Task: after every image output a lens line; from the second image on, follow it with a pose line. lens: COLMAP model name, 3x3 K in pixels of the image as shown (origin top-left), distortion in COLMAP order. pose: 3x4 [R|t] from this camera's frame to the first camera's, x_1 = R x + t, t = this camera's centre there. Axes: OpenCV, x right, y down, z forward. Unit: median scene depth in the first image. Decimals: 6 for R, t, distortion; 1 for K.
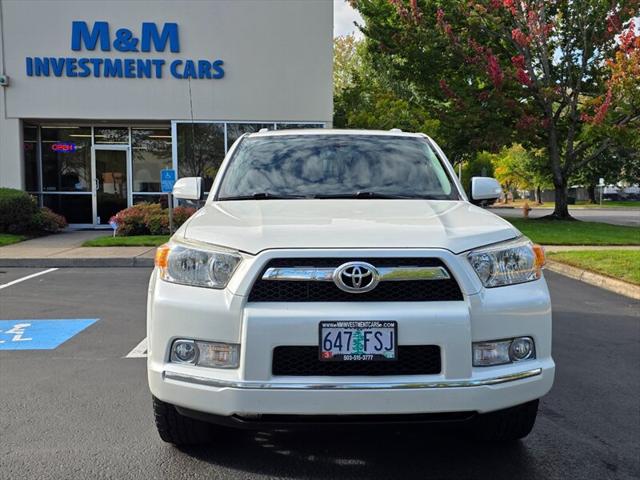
lens RADIAL K [[633.6, 0, 321.7], [0, 633.6, 242.9], [0, 0, 1]] dist [0.038673, 0.000000]
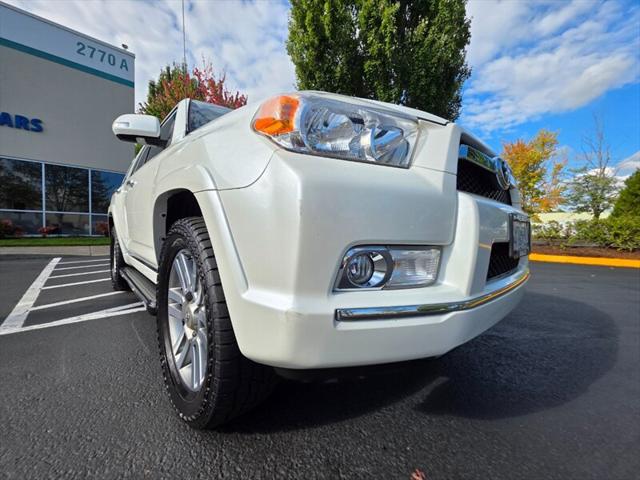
lens RADIAL K [[256.0, 0, 320.3], [0, 256.0, 238.4], [0, 0, 1]] dist [0.000716, 0.000464]
pose [[0.745627, -0.008033, 0.666315, -0.073394], [0.039981, 0.998665, -0.032700, 0.027402], [-0.665163, 0.051022, 0.744953, 0.156375]]
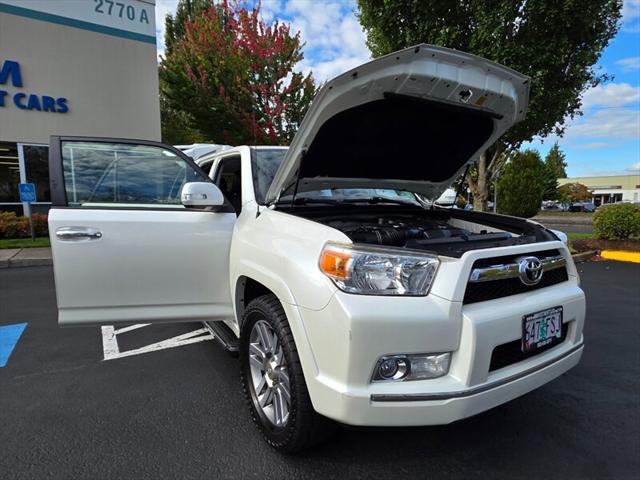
lens RADIAL K [[364.3, 0, 319.5], [0, 364.3, 242.6], [0, 0, 1]] dist [0.006150, -0.001041]
pose [[0.863310, -0.058686, 0.501250, -0.102174], [0.044525, 0.998200, 0.040181, -0.006422], [-0.502706, -0.012370, 0.864369, 0.110281]]
